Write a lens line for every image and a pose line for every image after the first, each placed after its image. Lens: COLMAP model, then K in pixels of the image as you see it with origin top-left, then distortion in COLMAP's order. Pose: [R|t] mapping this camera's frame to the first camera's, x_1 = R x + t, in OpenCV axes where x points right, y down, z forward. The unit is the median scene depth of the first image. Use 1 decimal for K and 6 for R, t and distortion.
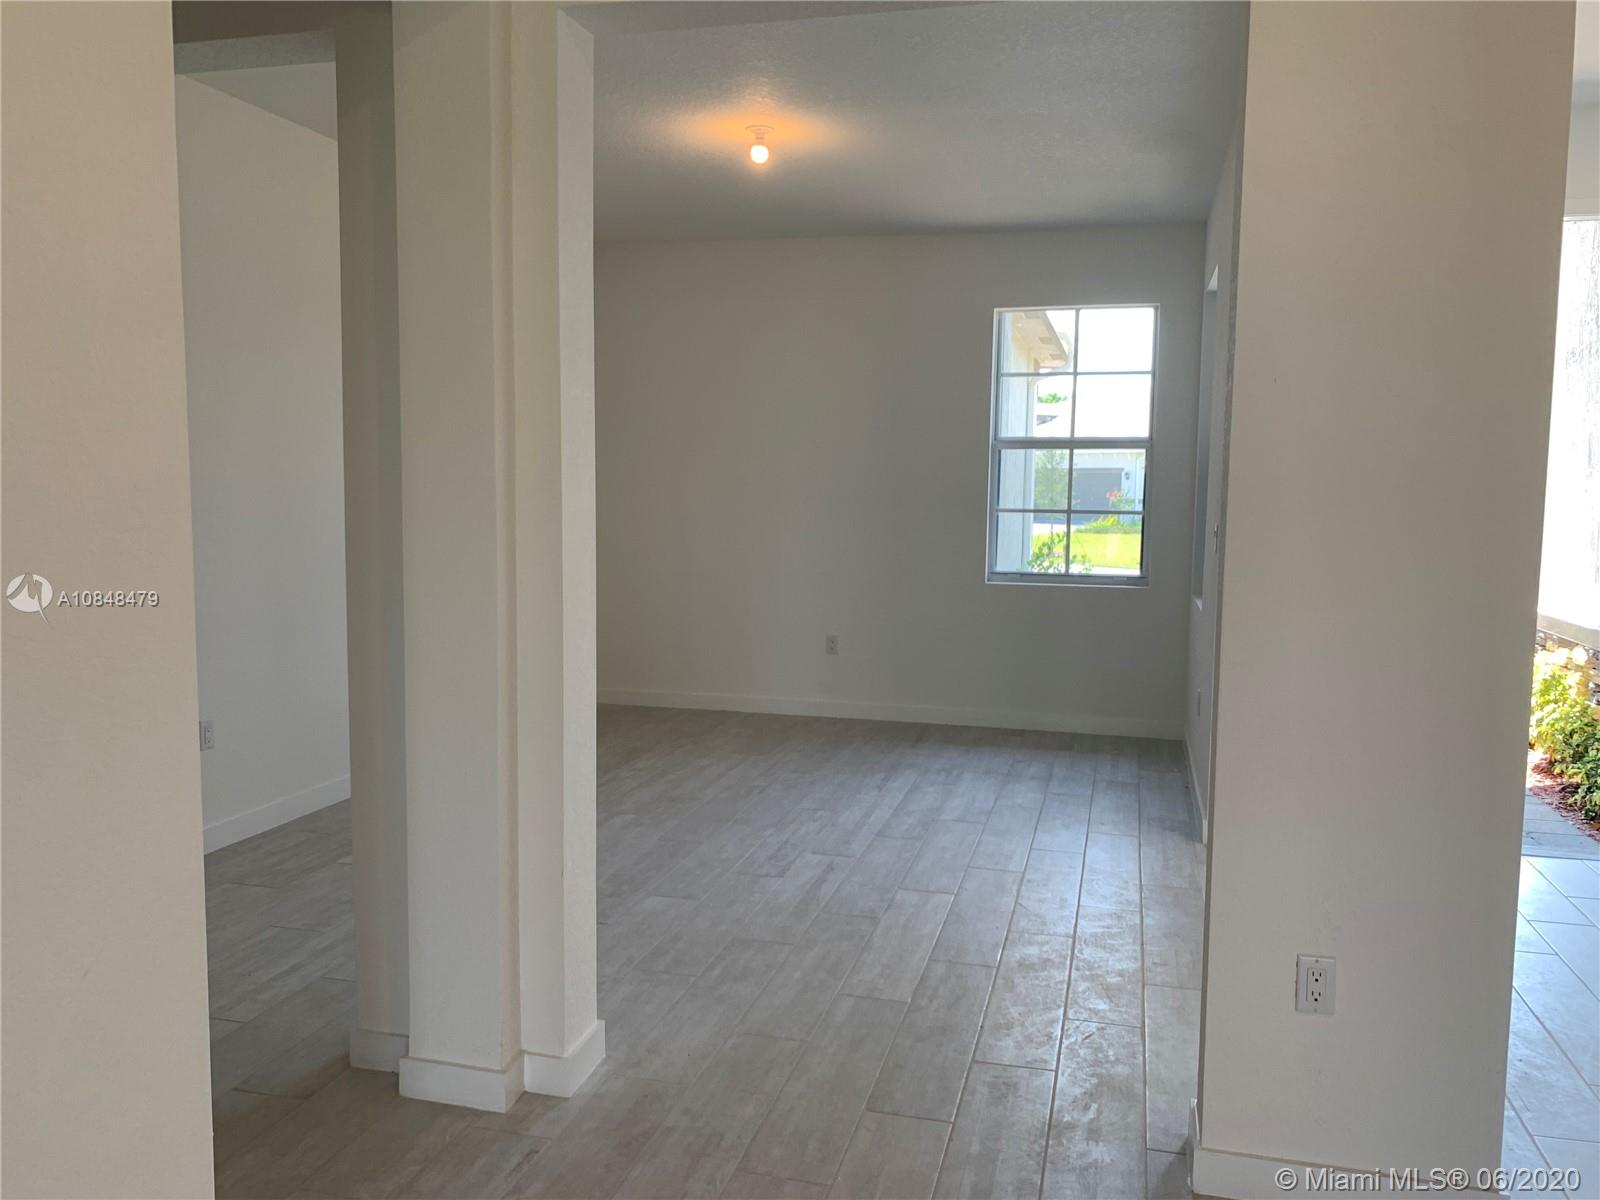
lens RADIAL K [[1221.4, 0, 791.4], [0, 1221.4, 597.2], [0, 0, 1]] dist [0.008945, -0.011079]
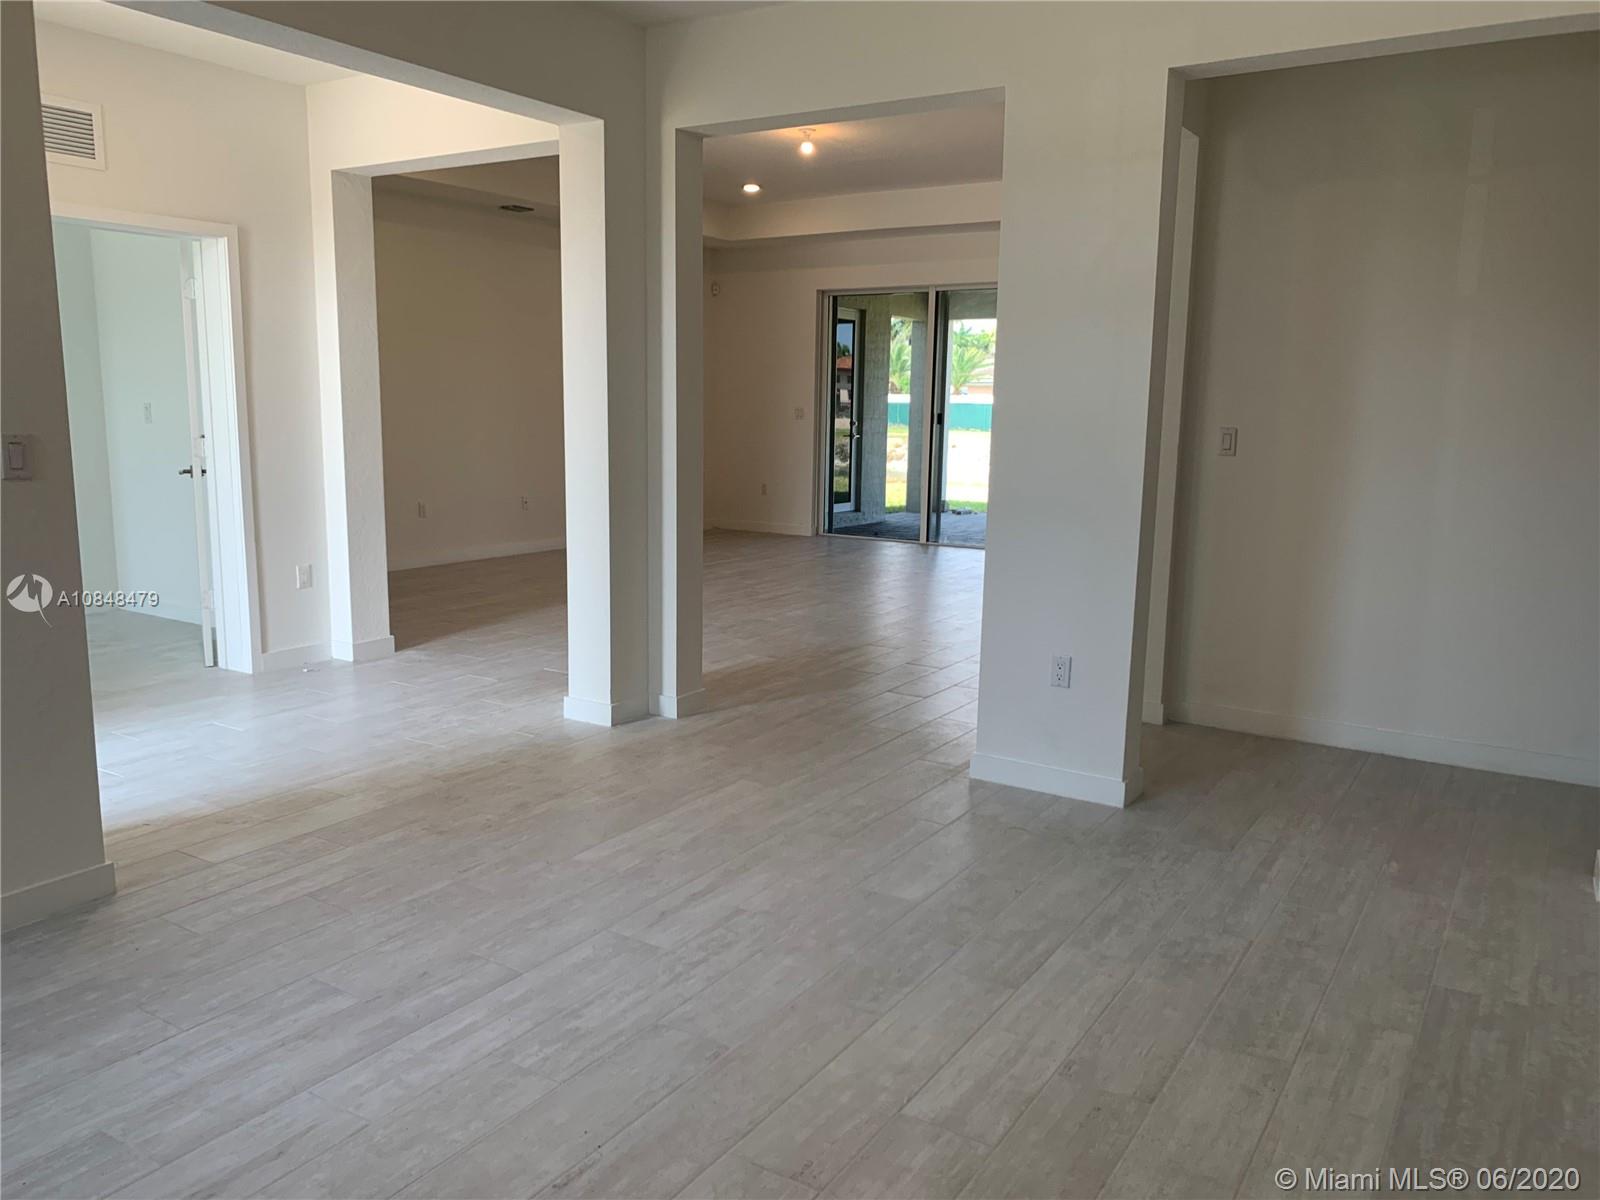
lens RADIAL K [[1221.4, 0, 791.4], [0, 1221.4, 597.2], [0, 0, 1]] dist [0.008945, -0.011079]
pose [[-0.956514, -0.072805, 0.282453, -0.238729], [0.003587, 0.965340, 0.260970, -0.156364], [-0.291663, 0.250635, -0.923101, 1.634299]]
